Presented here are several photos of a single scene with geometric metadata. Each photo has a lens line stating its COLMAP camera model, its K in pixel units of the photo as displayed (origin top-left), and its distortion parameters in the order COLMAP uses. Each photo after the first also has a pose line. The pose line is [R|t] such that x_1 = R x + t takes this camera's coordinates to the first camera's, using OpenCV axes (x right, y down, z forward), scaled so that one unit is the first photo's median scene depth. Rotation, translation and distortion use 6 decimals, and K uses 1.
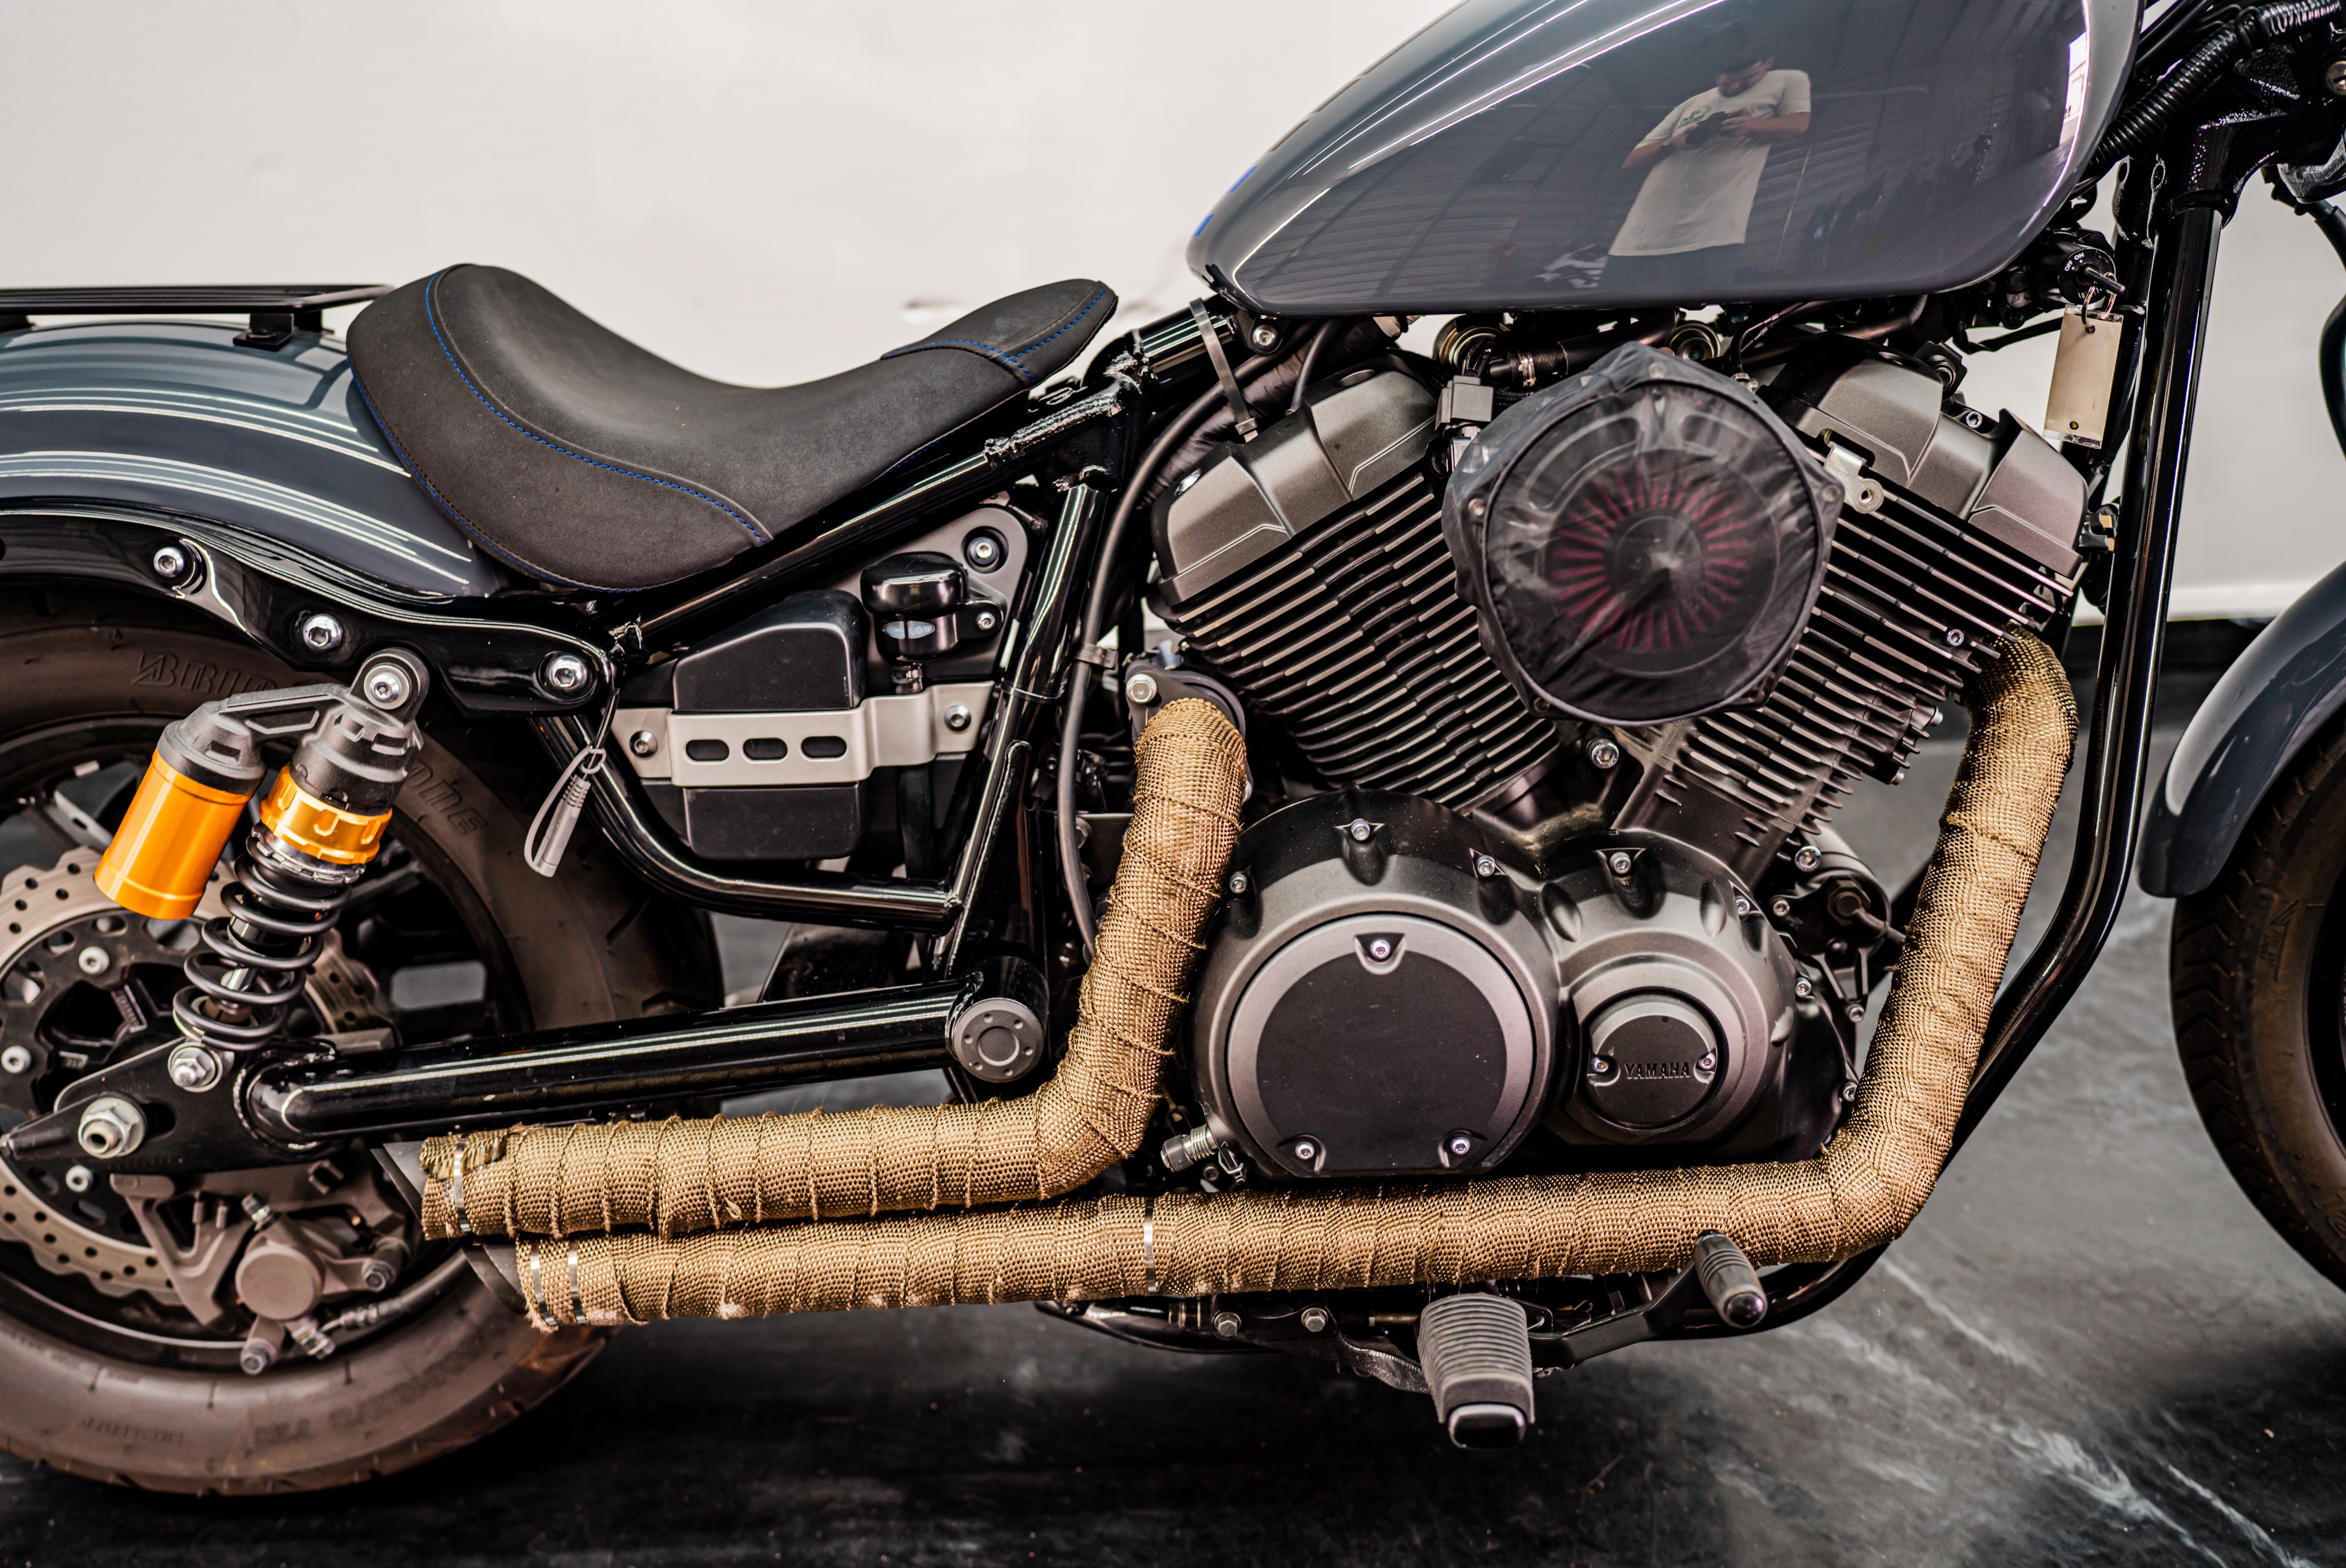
lens RADIAL K [[2275.5, 0, 1140.1], [0, 2275.5, 781.8], [0, 0, 1]] dist [-0.021374, 0.144326]
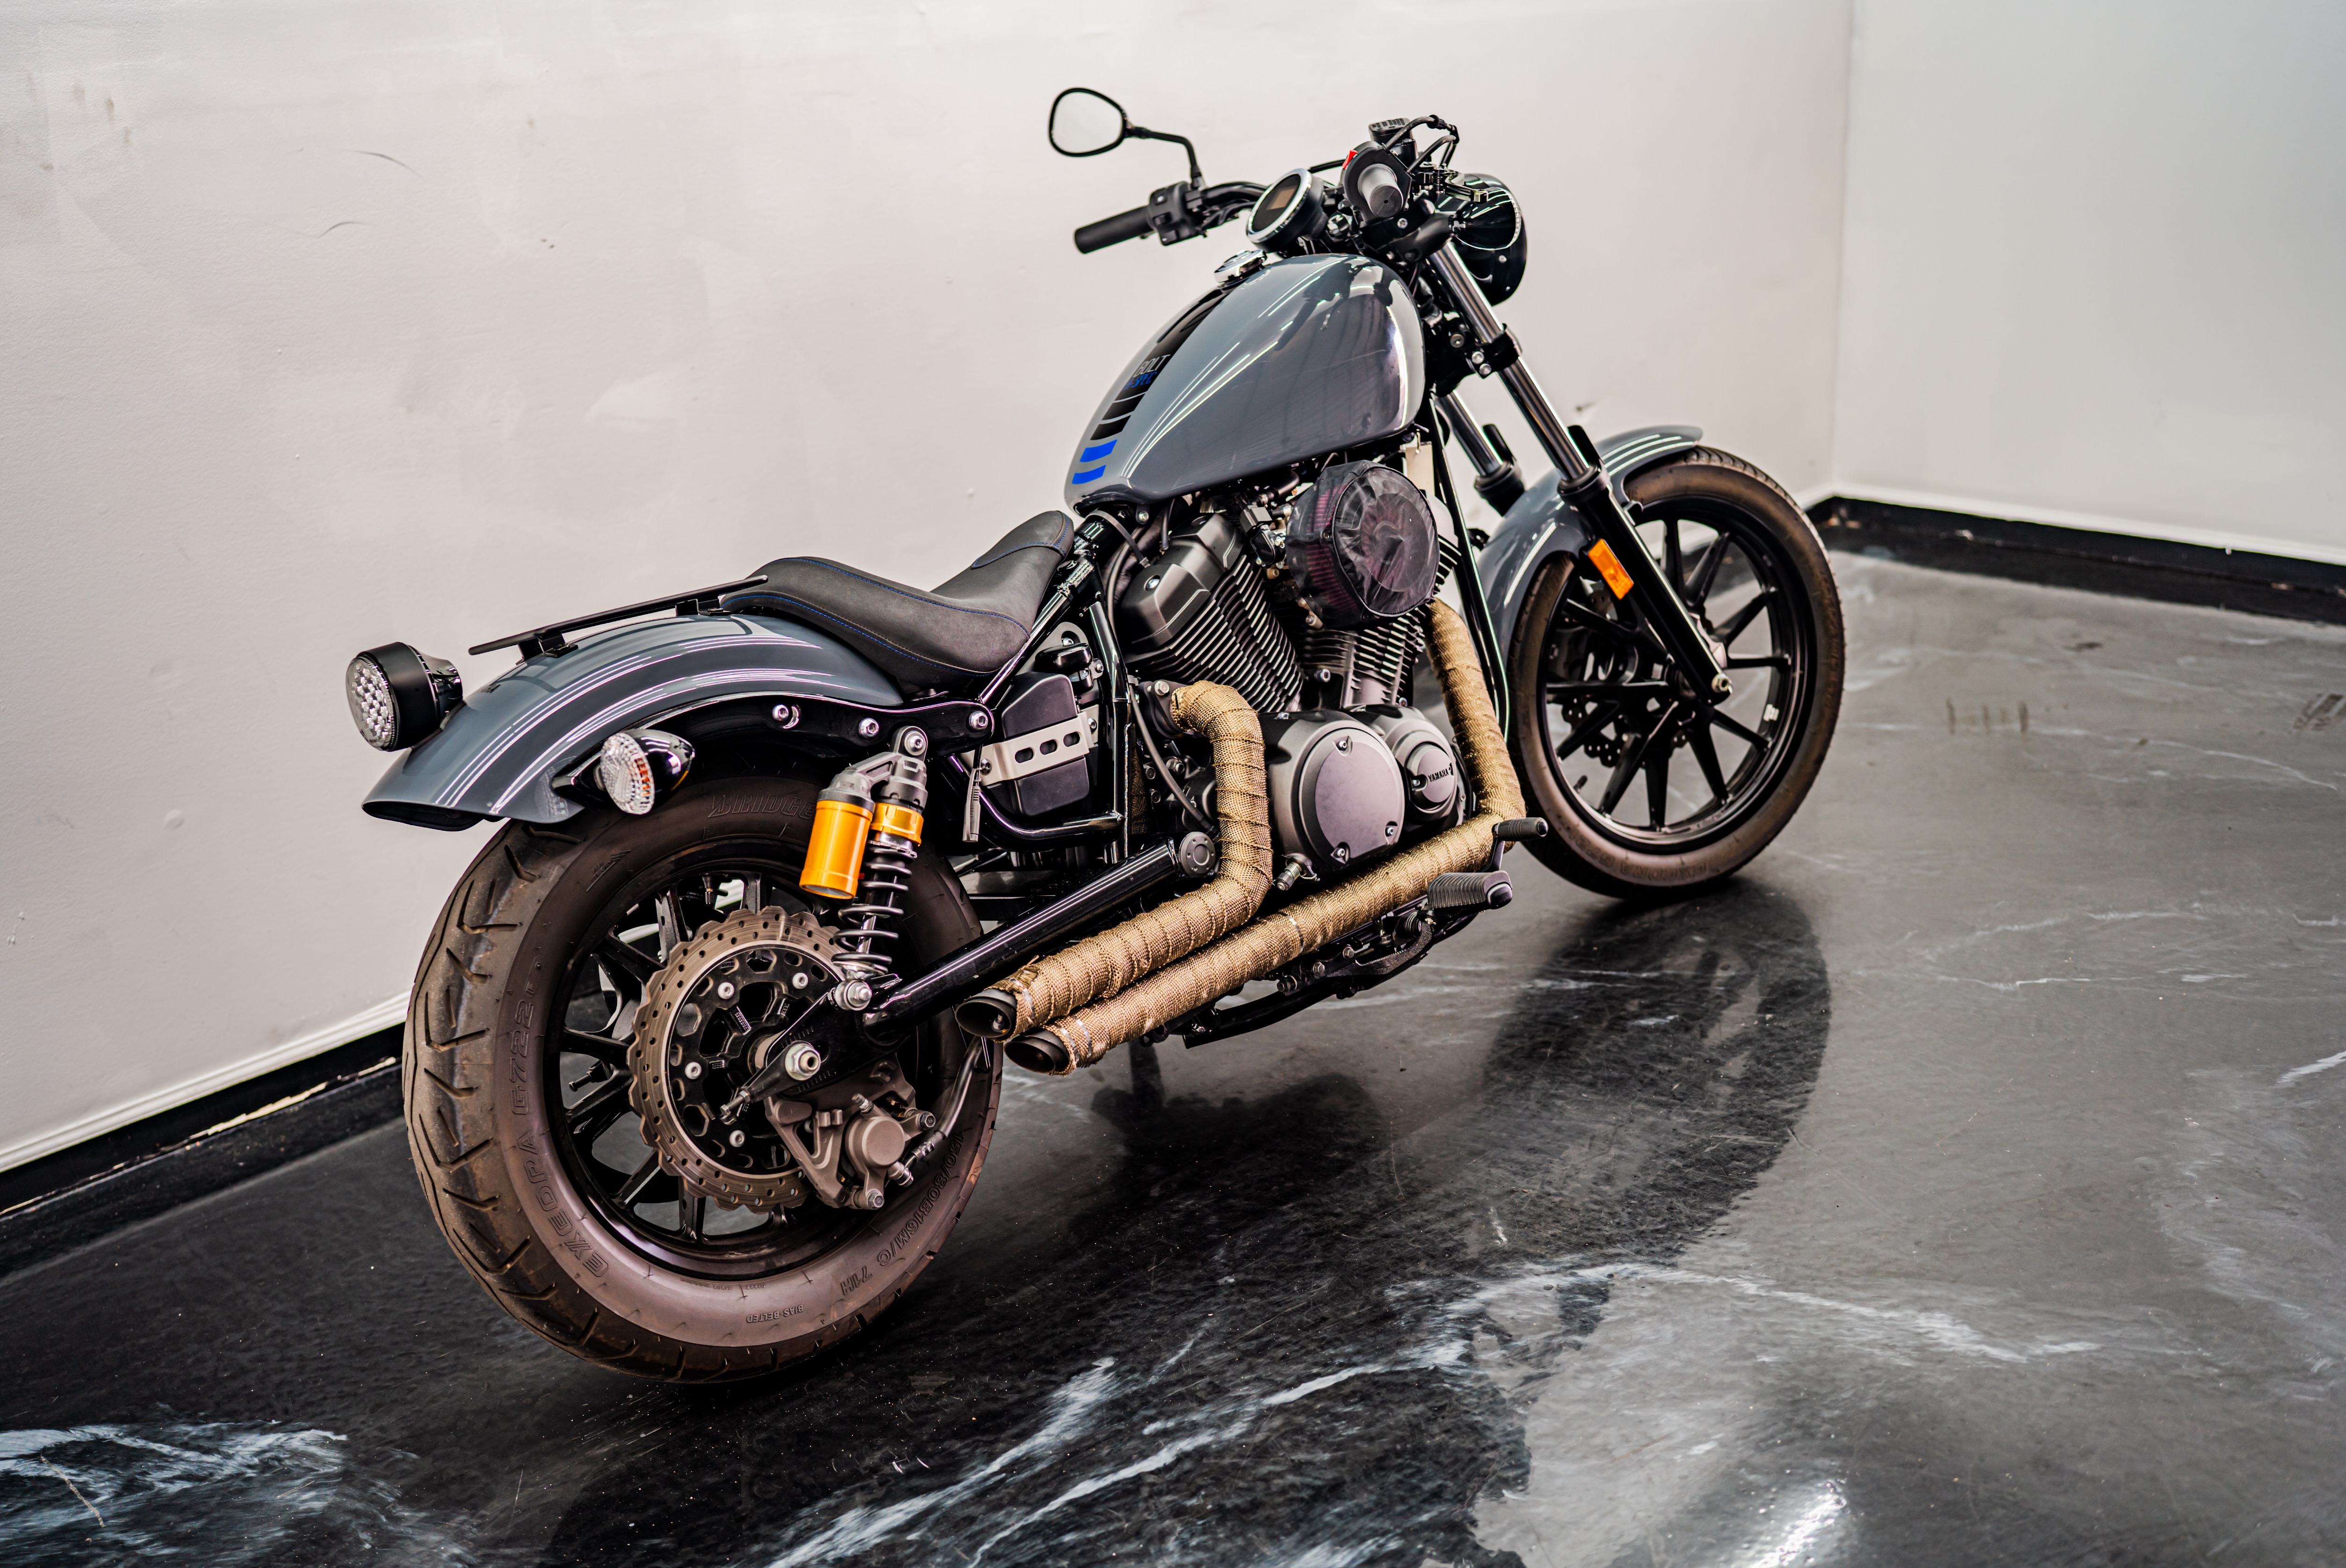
lens RADIAL K [[2261.0, 0, 1153.2], [0, 2261.0, 776.4], [0, 0, 1]] dist [-0.040211, 0.158073]
pose [[0.734918, -0.234222, 0.636424, -1.283998], [0.388734, 0.914475, -0.112343, 0.249818], [-0.555681, 0.329962, 0.763114, -0.480478]]
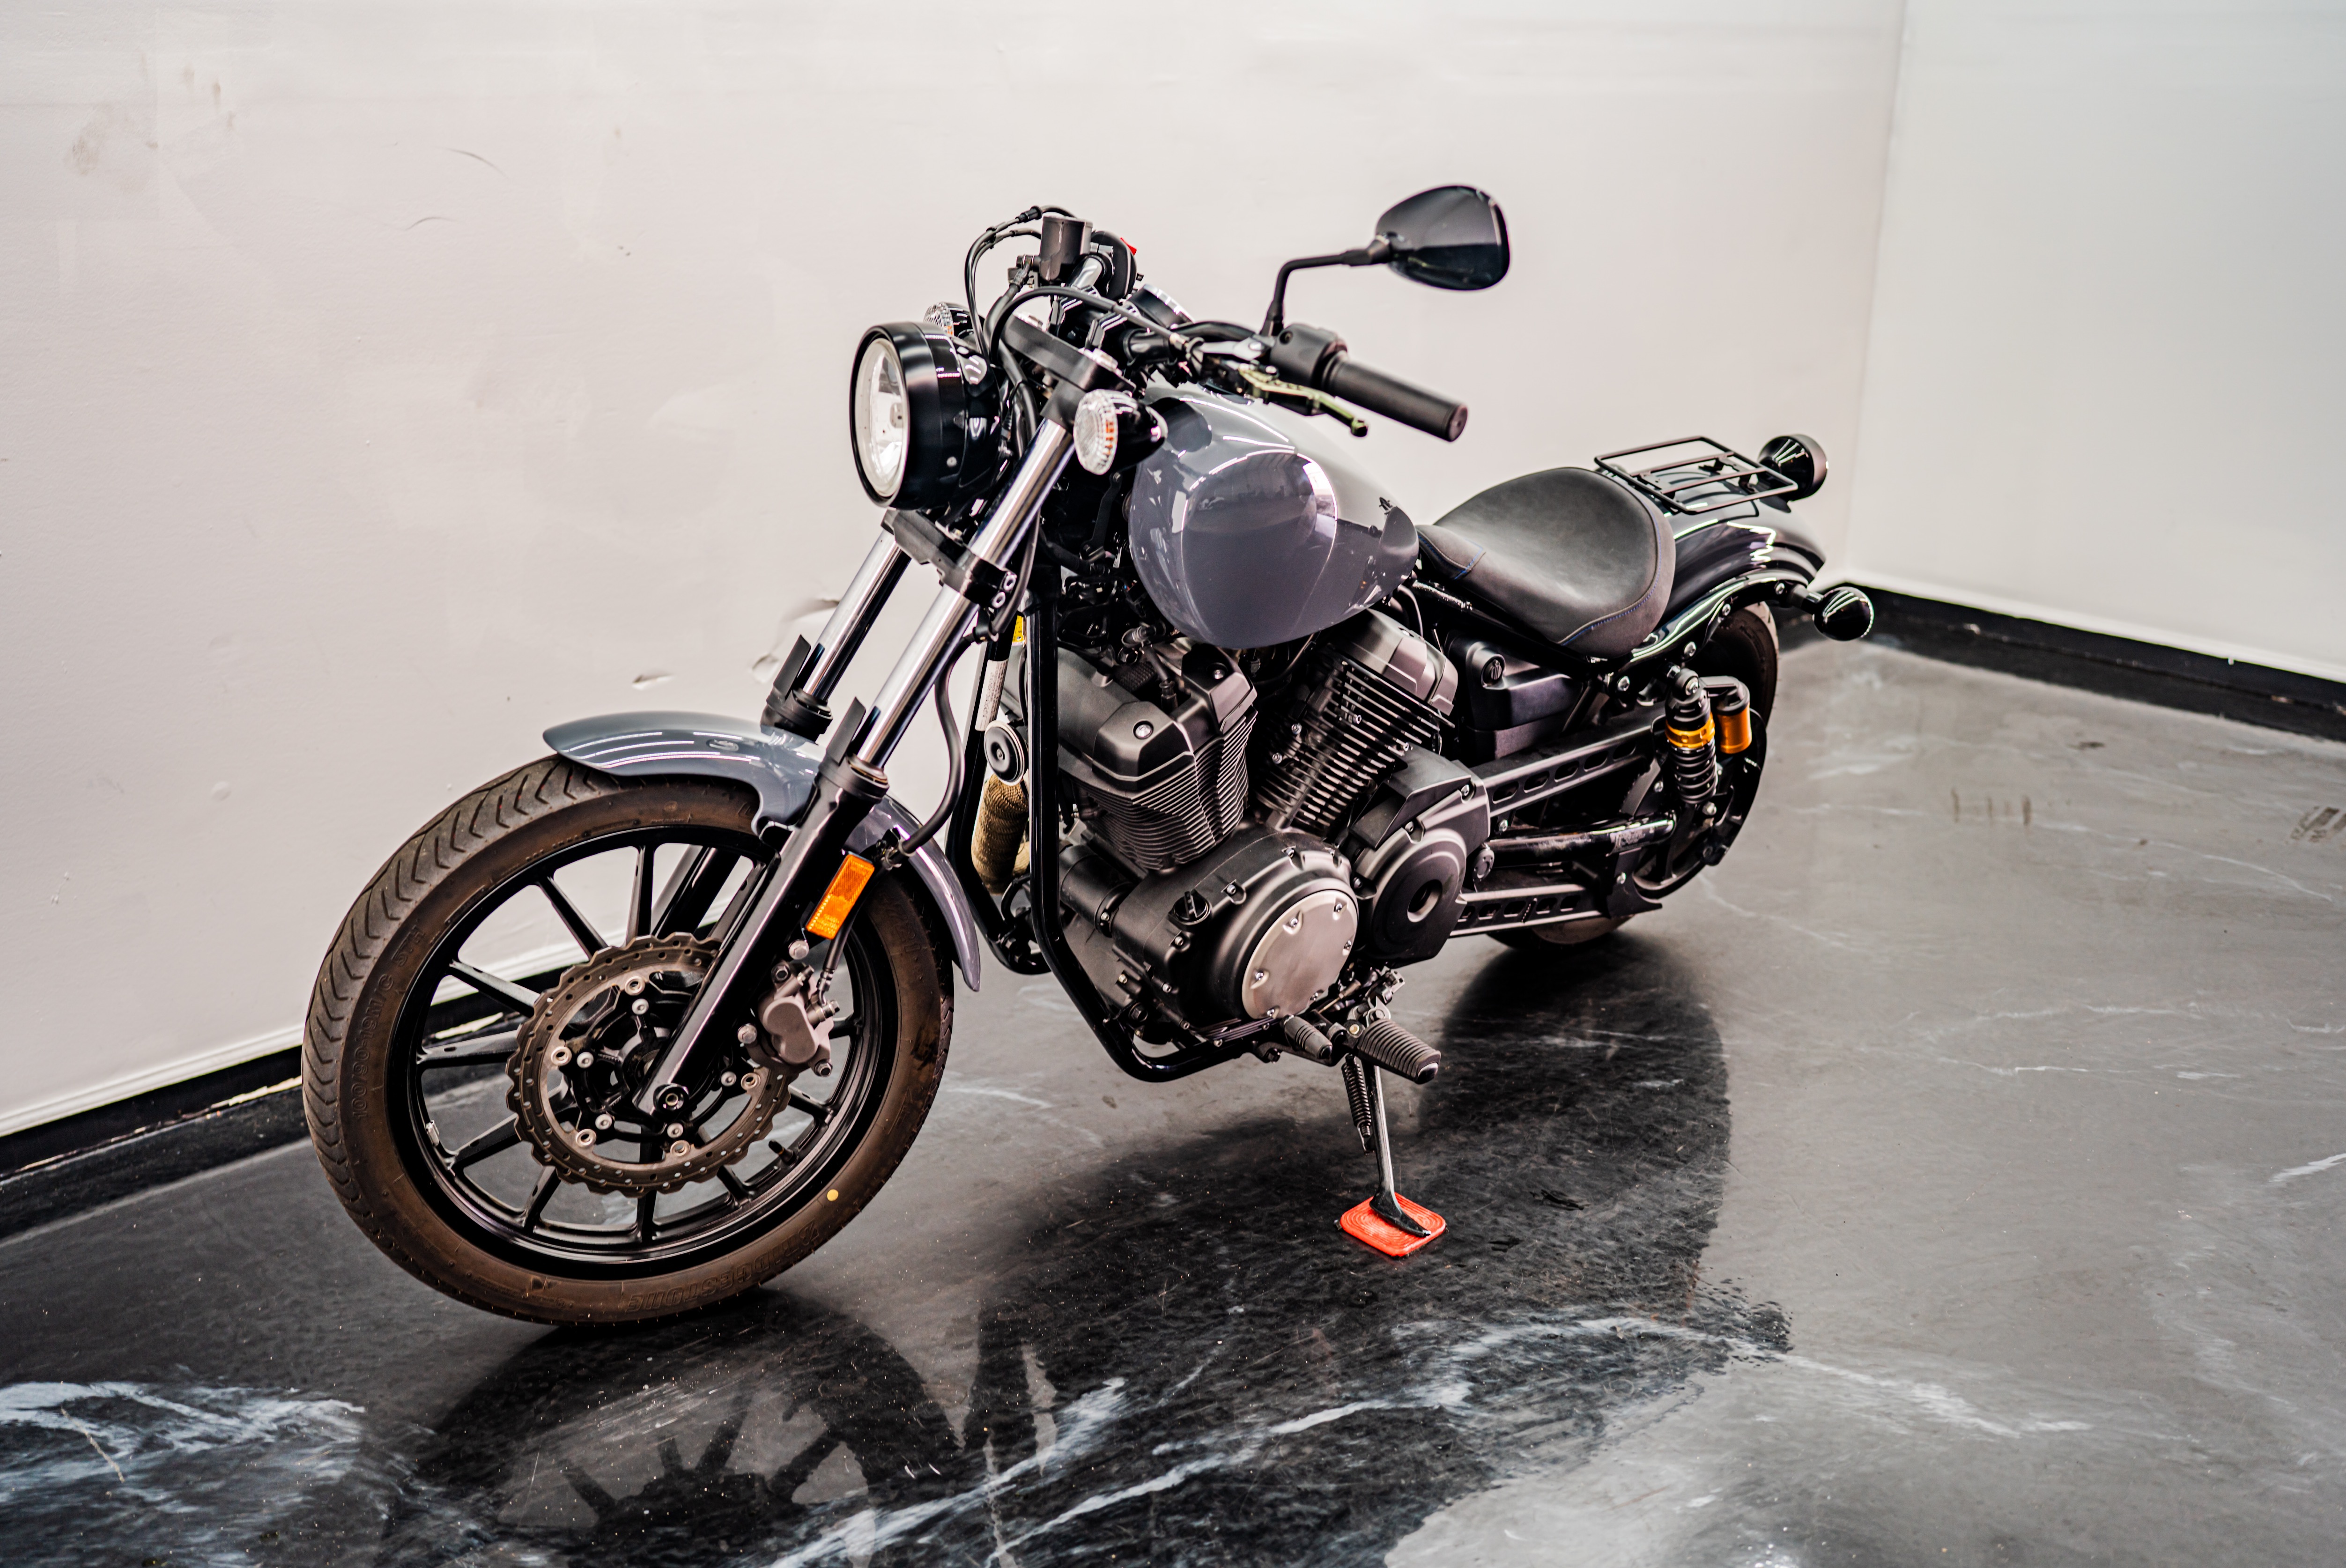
lens RADIAL K [[2261.0, 0, 1153.2], [0, 2261.0, 776.4], [0, 0, 1]] dist [-0.040211, 0.158073]
pose [[0.740969, -0.174305, 0.648523, -1.352969], [0.330092, 0.935542, -0.125697, 0.240767], [-0.584811, 0.307210, 0.750745, -0.473204]]
